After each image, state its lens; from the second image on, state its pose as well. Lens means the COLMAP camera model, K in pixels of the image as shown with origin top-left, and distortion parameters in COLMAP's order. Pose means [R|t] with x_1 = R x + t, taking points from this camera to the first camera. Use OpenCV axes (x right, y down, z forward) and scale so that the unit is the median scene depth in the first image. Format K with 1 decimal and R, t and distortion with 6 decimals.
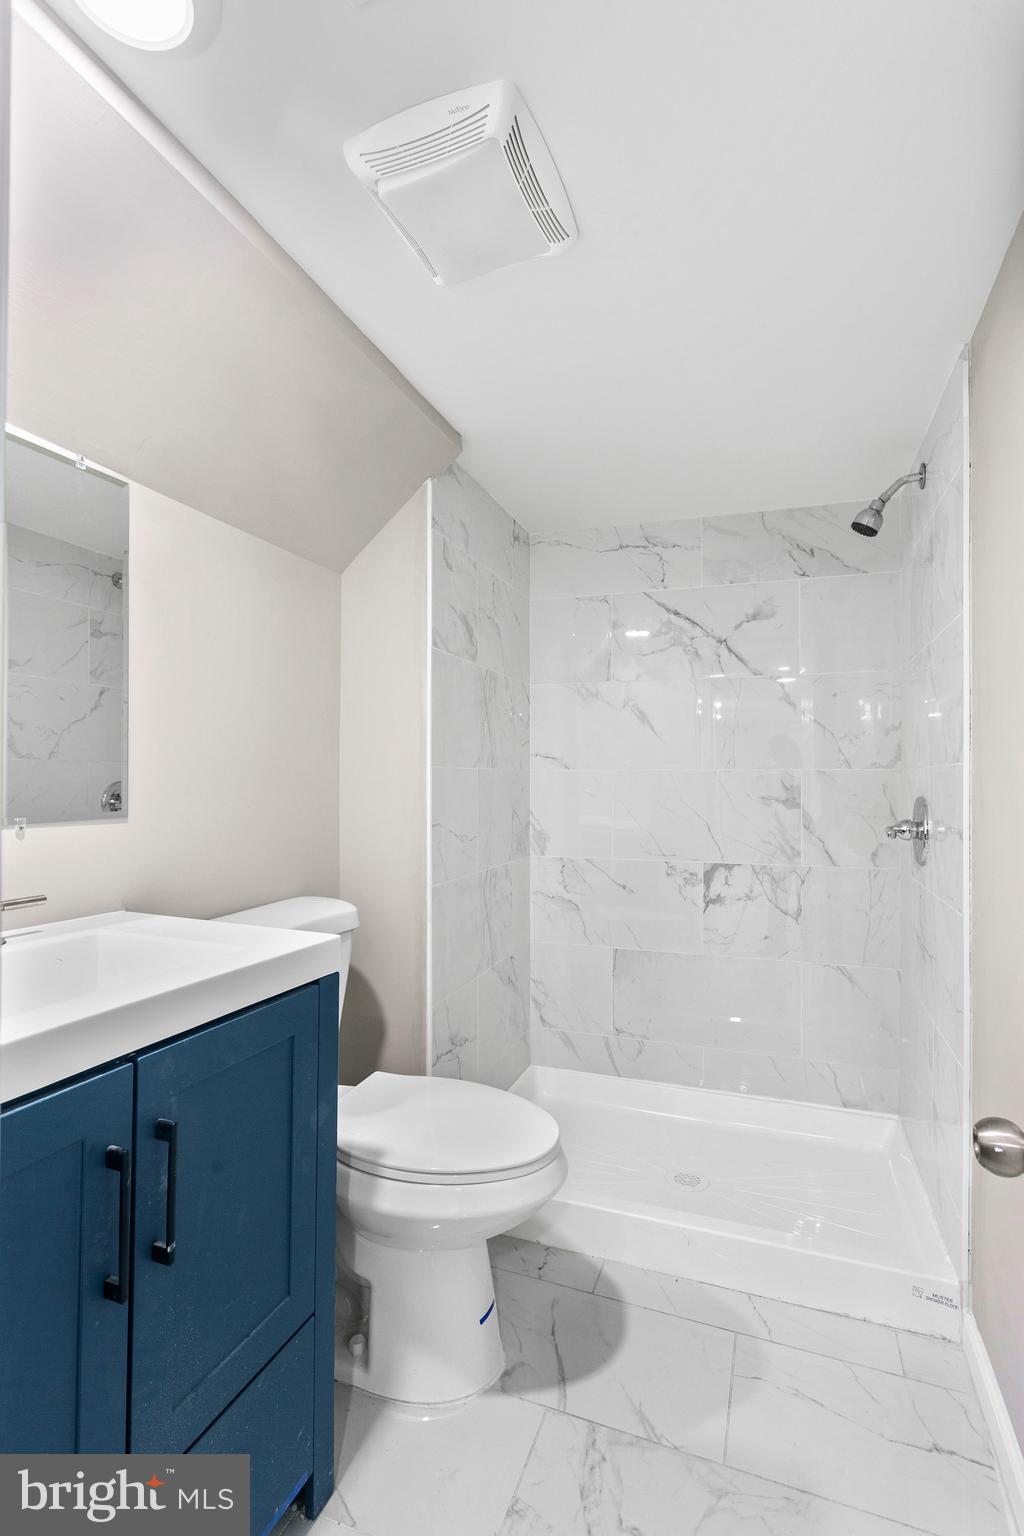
lens RADIAL K [[741.5, 0, 510.2], [0, 741.5, 772.1], [0, 0, 1]] dist [0.005939, 0.000300]
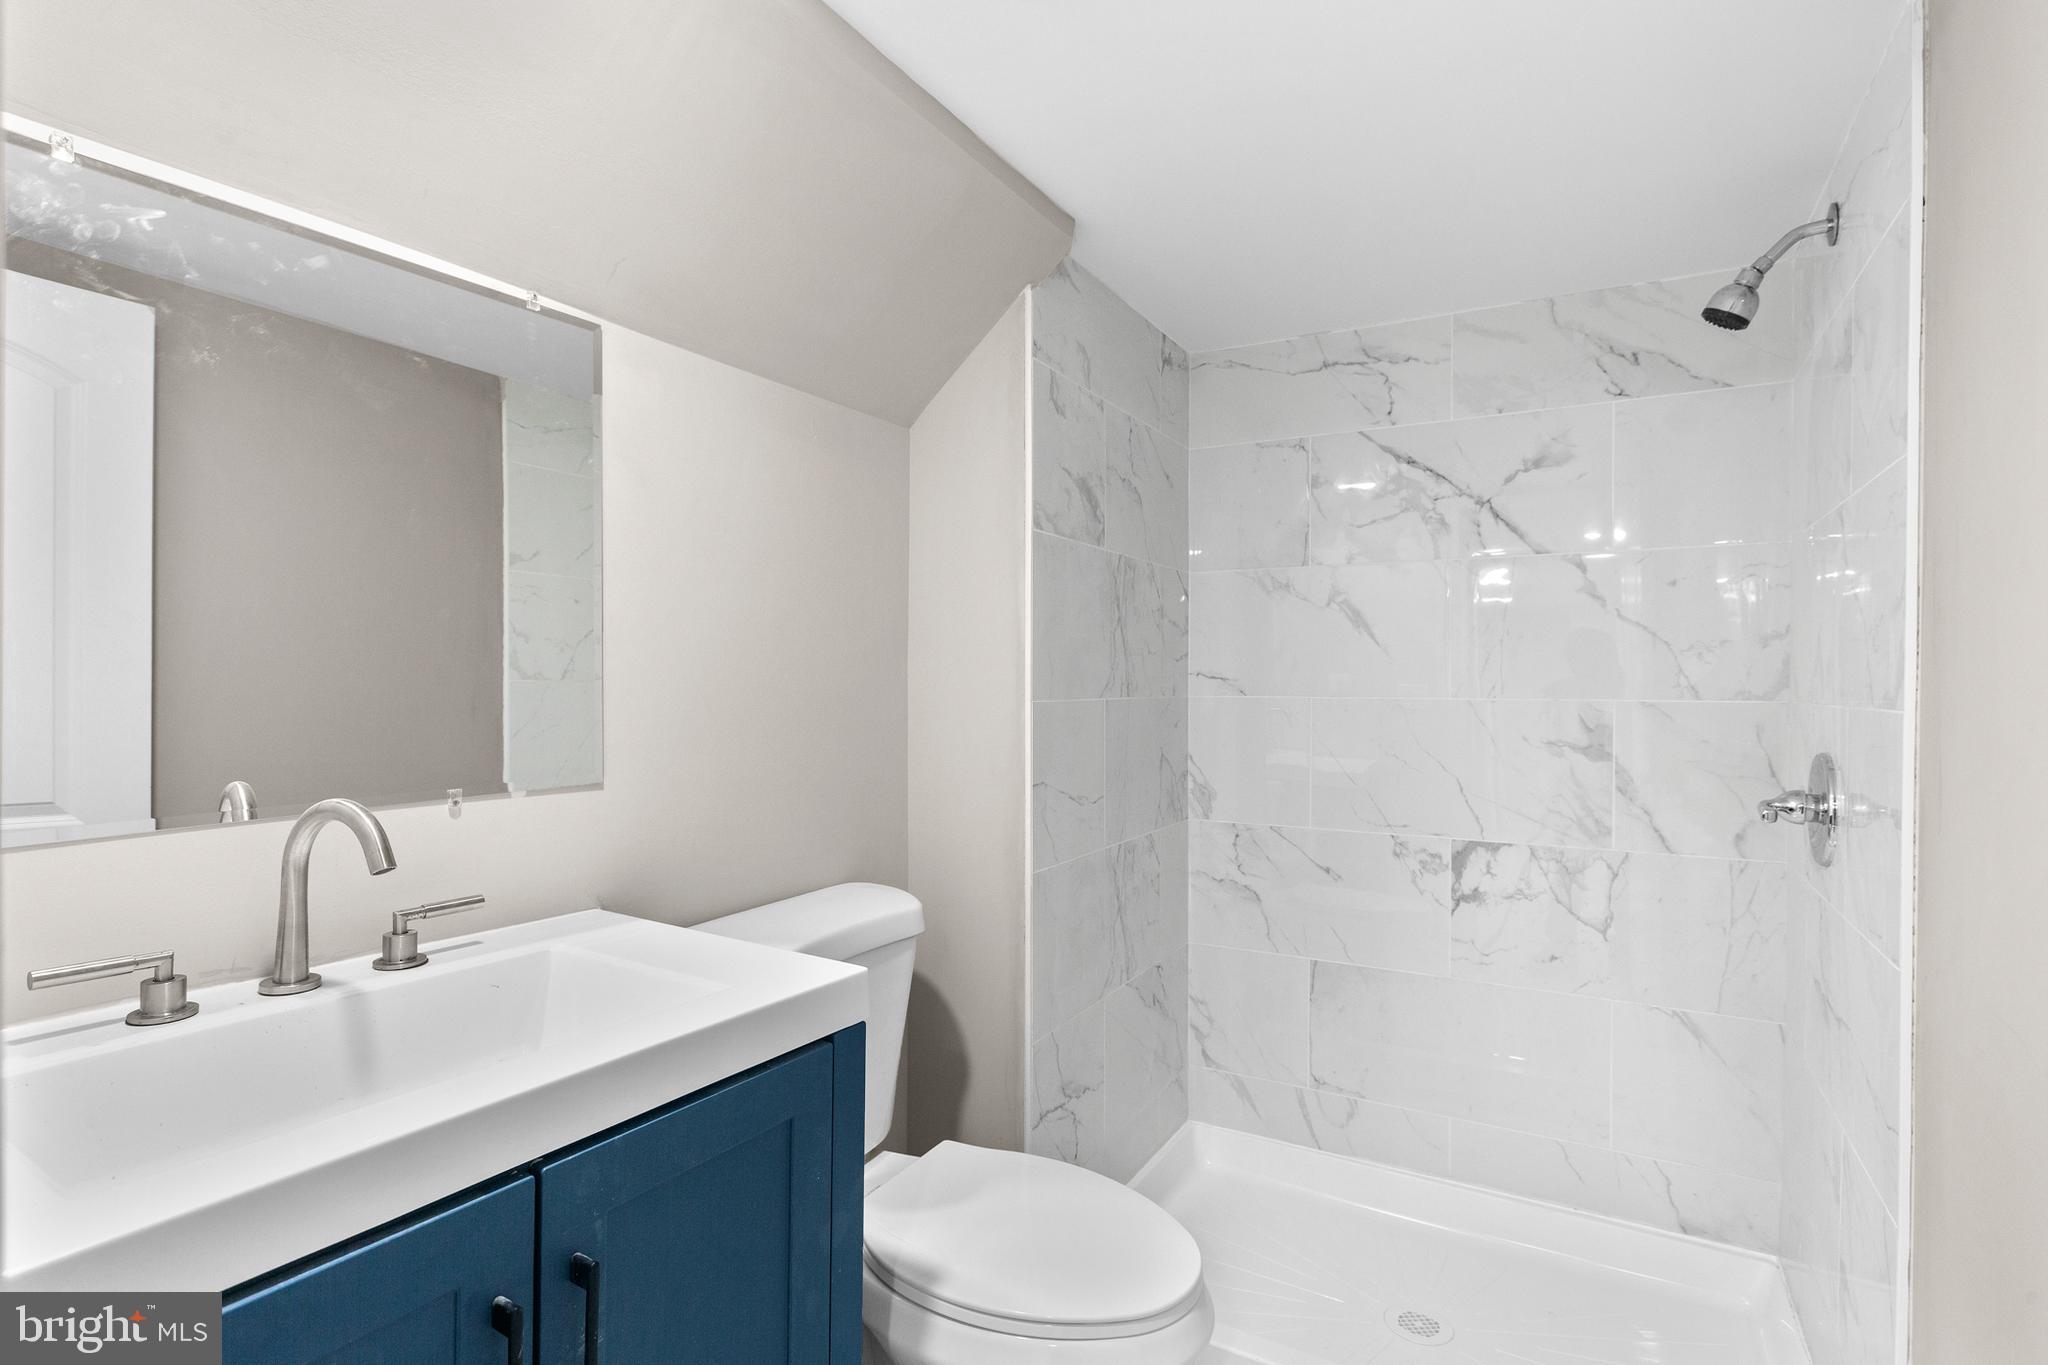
lens RADIAL K [[988.7, 0, 1026.2], [0, 988.7, 681.0], [0, 0, 1]] dist [0.005939, 0.000300]
pose [[0.984481, 0.001687, -0.175483, 0.050046], [0.001214, 0.999864, 0.016422, -0.040173], [0.175487, -0.016380, 0.984346, 0.081688]]
